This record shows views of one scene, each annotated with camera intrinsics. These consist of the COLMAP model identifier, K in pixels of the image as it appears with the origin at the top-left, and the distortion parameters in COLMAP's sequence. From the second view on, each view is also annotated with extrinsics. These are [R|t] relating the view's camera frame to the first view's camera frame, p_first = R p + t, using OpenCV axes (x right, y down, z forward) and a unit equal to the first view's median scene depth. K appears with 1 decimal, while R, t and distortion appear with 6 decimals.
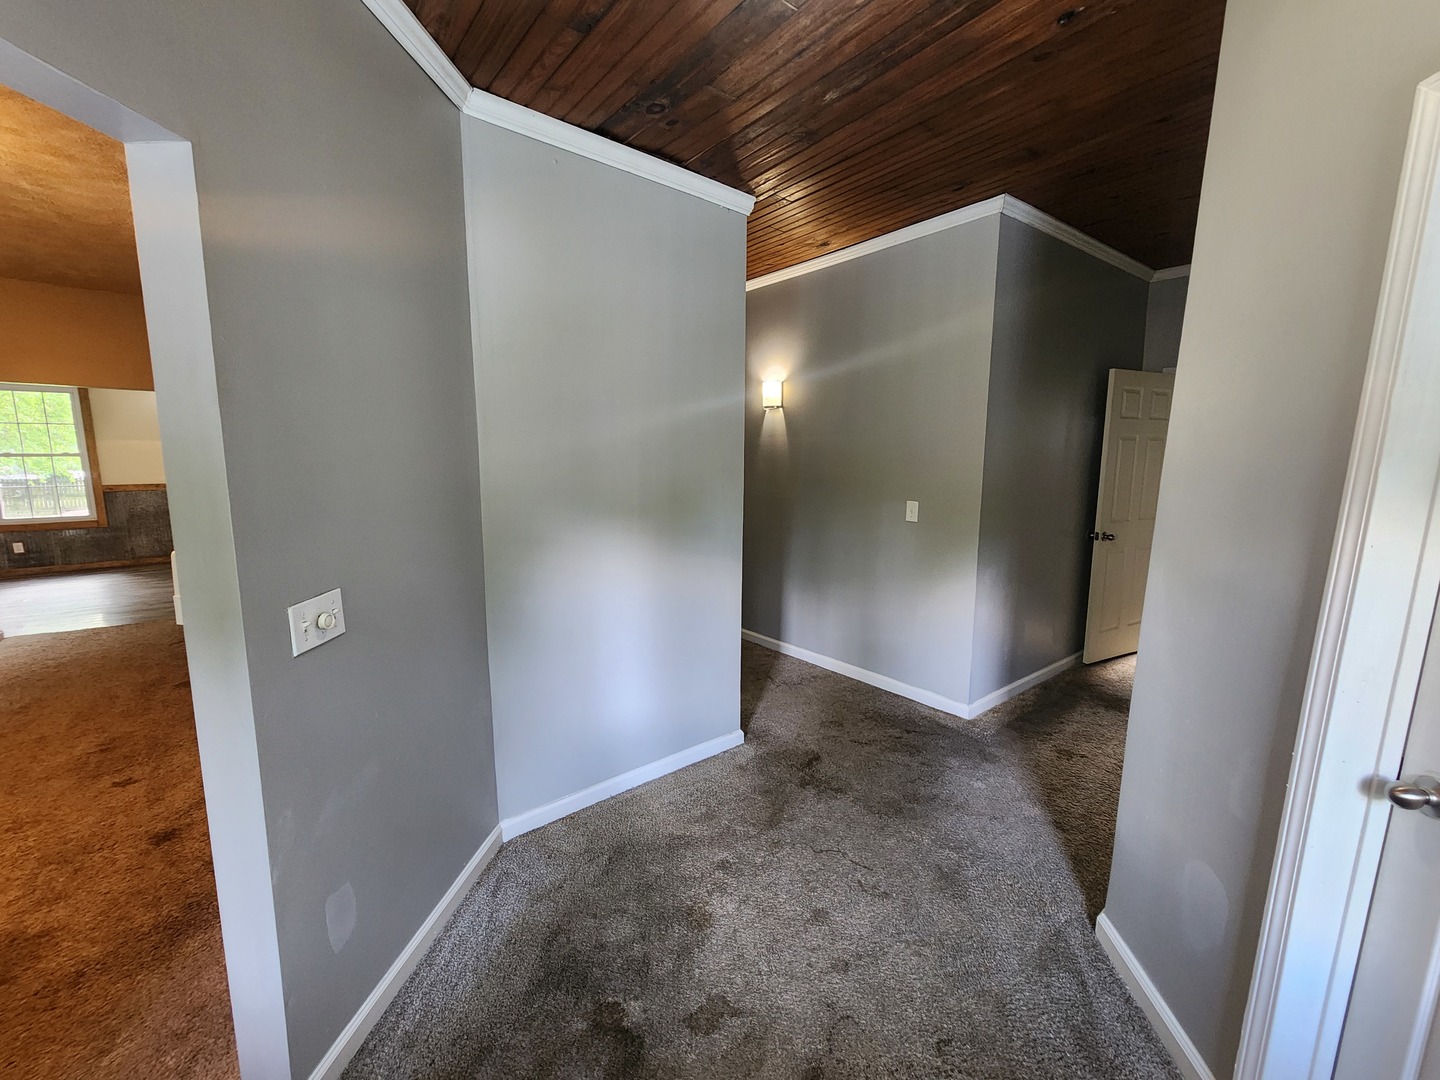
lens RADIAL K [[590.7, 0, 720.0], [0, 590.7, 540.0], [0, 0, 1]] dist [-0.000800, 0.000742]
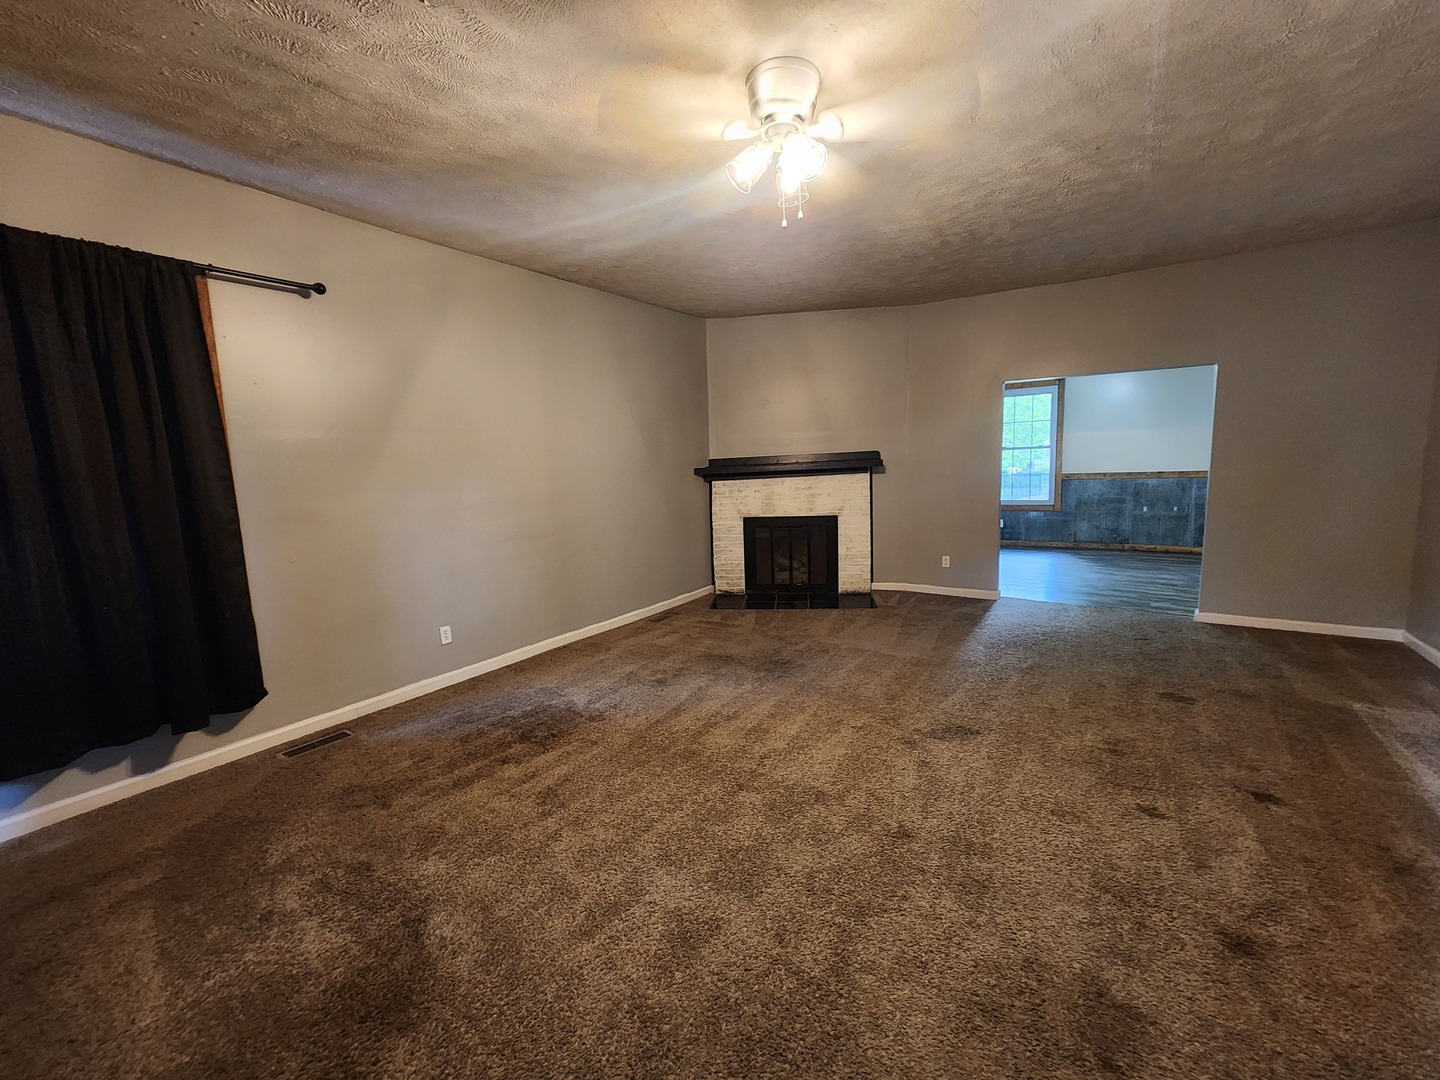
lens RADIAL K [[590.7, 0, 720.0], [0, 590.7, 540.0], [0, 0, 1]] dist [-0.000800, 0.000742]
pose [[0.302314, 0.108807, -0.946978, -0.215839], [-0.106726, 0.991081, 0.079803, 0.014272], [0.947215, 0.076942, 0.311231, 0.065476]]
